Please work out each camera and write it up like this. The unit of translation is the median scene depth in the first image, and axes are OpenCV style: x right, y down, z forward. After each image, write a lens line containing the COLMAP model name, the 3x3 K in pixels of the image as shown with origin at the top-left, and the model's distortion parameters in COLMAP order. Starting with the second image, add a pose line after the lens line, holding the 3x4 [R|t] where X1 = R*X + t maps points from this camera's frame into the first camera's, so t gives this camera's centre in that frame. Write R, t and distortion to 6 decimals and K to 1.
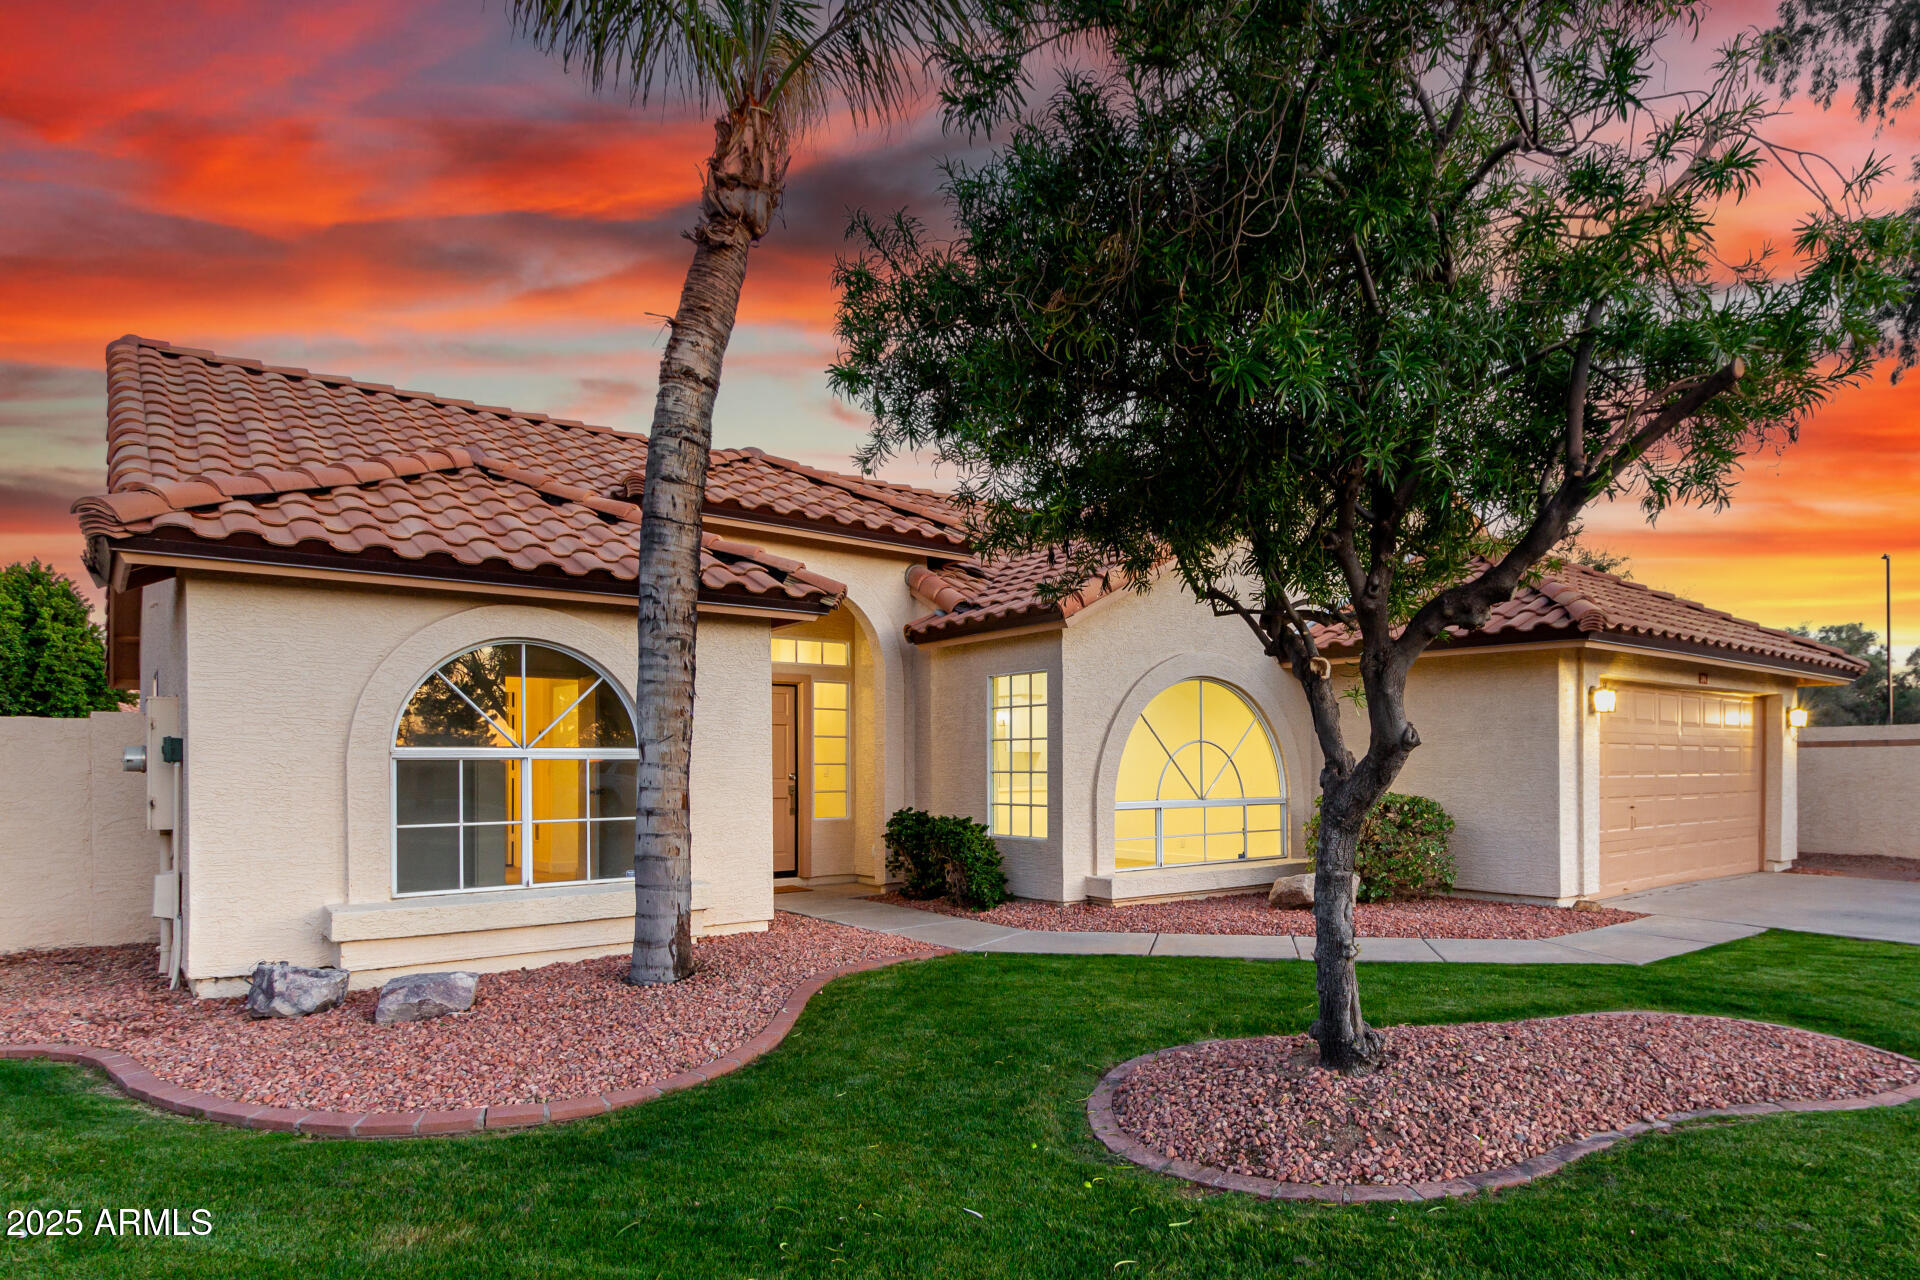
lens RADIAL K [[1162.4, 0, 963.8], [0, 1162.4, 769.4], [0, 0, 1]] dist [0.005901, -0.000363]
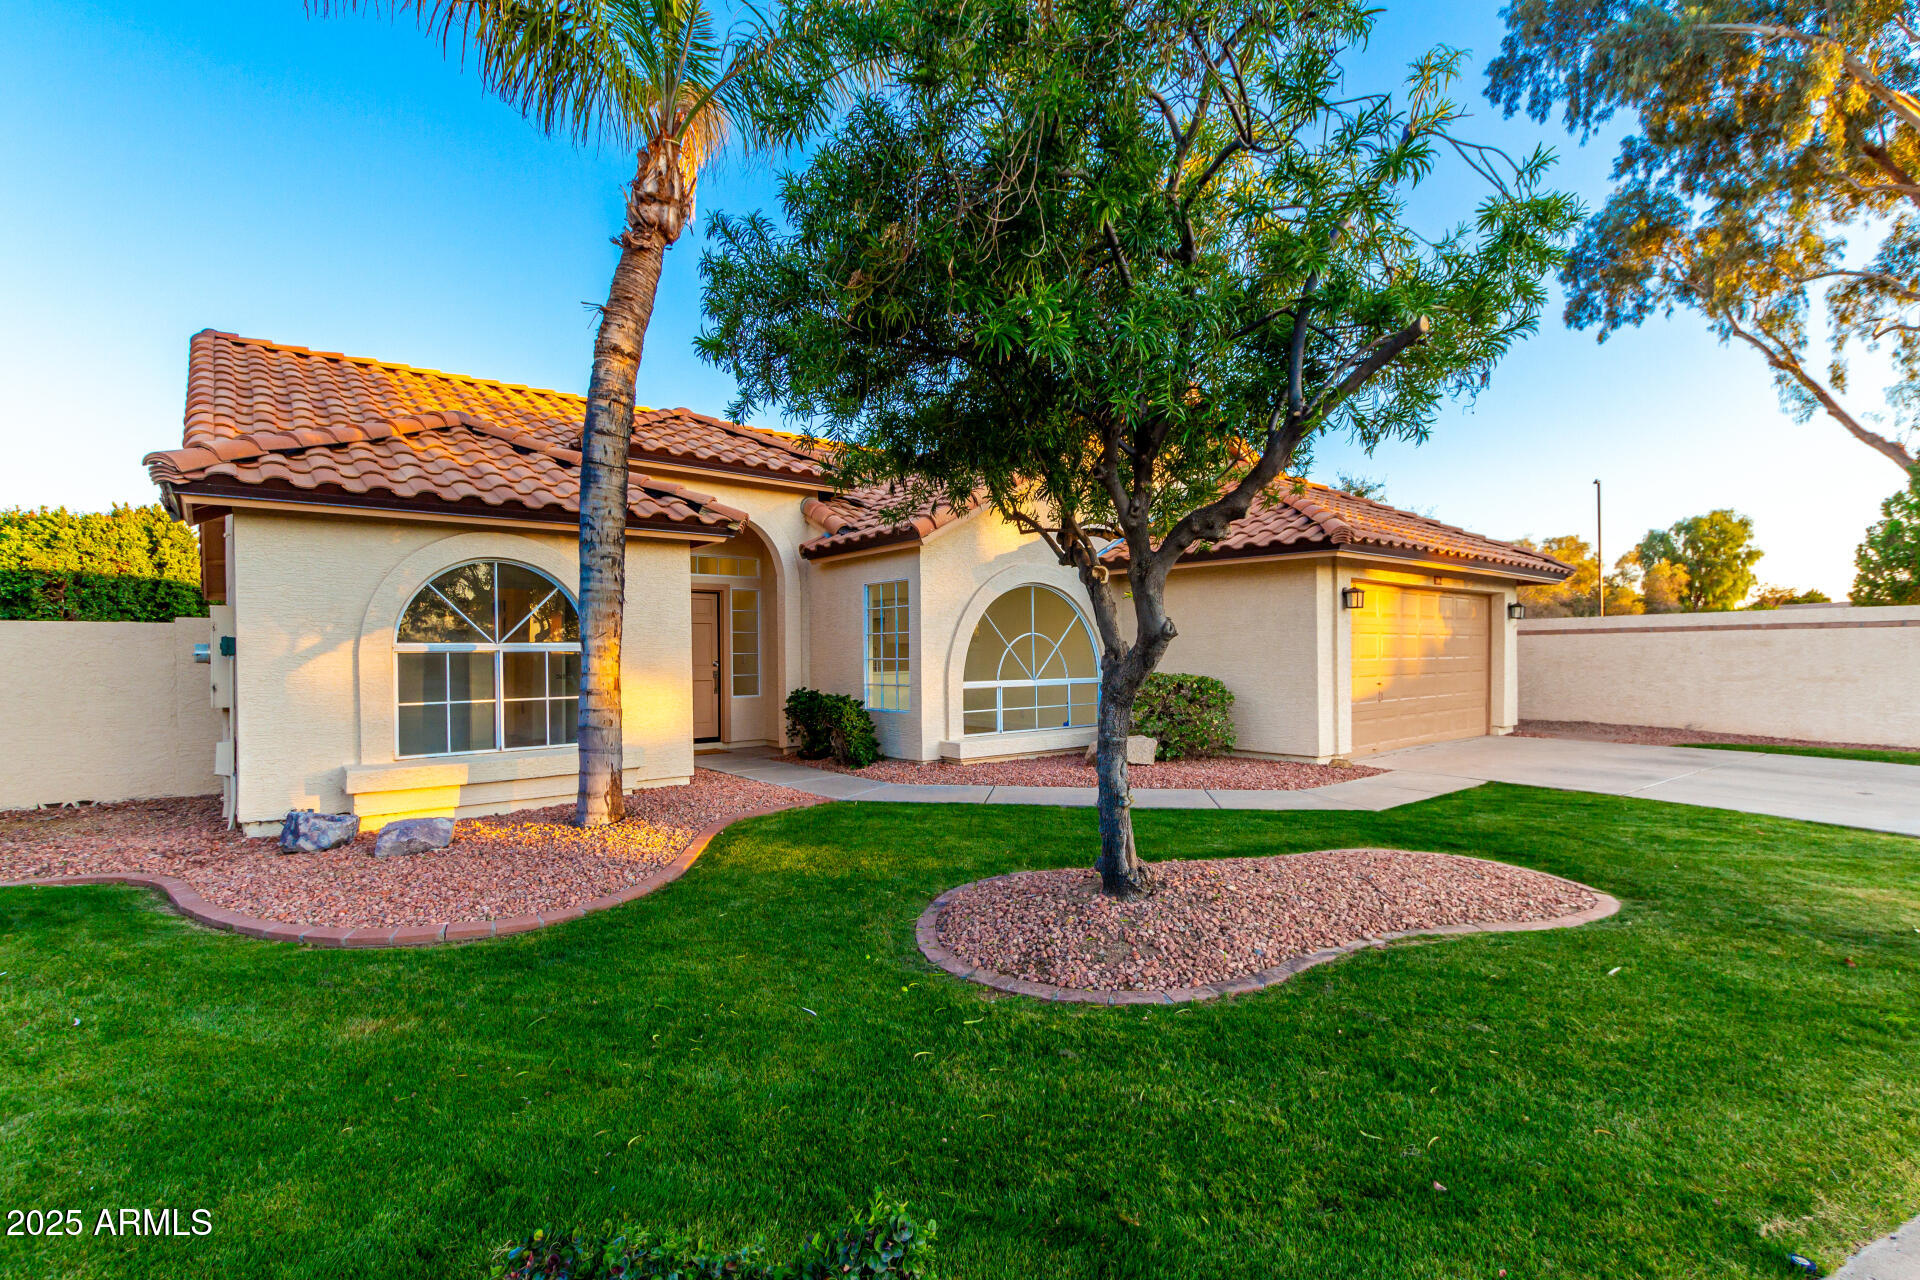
lens RADIAL K [[859.6, 0, 954.1], [0, 859.6, 658.7], [0, 0, 1]] dist [0.005468, -0.000813]
pose [[0.999343, -0.006453, -0.035655, 0.173618], [0.006576, 0.999973, 0.003345, -0.000893], [0.035632, -0.003577, 0.999359, 0.069434]]
